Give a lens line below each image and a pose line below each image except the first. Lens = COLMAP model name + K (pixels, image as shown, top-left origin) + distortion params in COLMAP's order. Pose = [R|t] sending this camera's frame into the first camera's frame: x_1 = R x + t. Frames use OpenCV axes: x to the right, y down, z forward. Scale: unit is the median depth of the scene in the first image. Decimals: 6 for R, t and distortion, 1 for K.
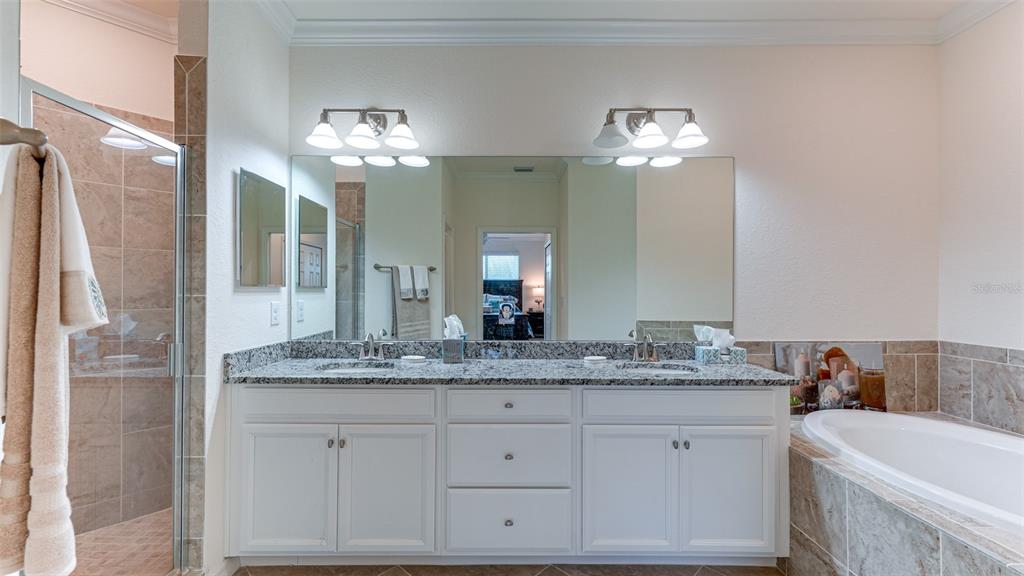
lens RADIAL K [[453.3, 0, 512.0], [0, 453.3, 288.0], [0, 0, 1]] dist [-0.000950, -0.000076]
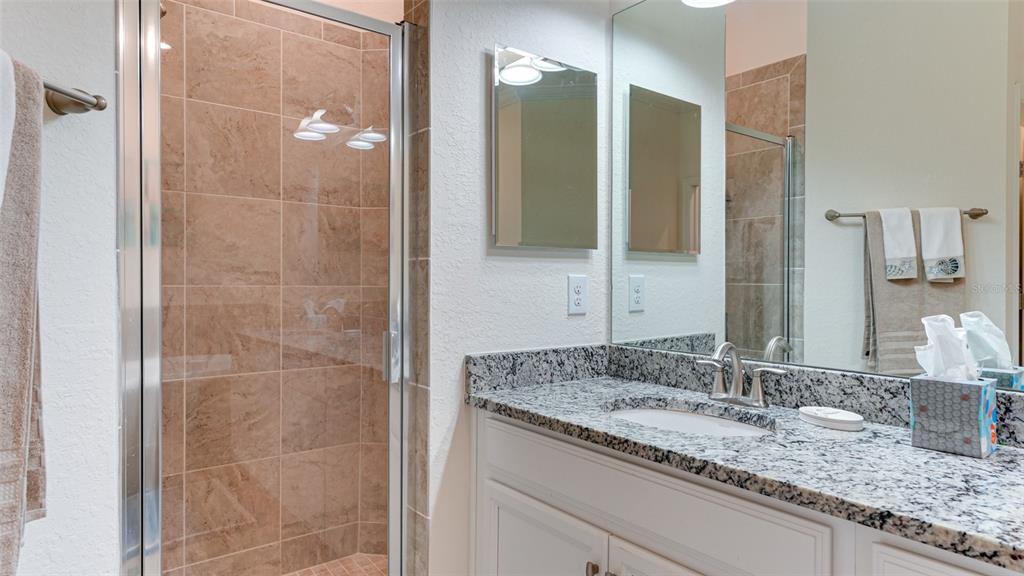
lens RADIAL K [[589.5, 0, 512.0], [0, 589.5, 288.0], [0, 0, 1]] dist [0.001451, 0.000872]
pose [[0.593928, 0.006163, -0.804495, 0.030087], [0.002329, 0.999953, 0.009380, 0.040025], [0.804515, -0.007445, 0.593886, 0.489896]]
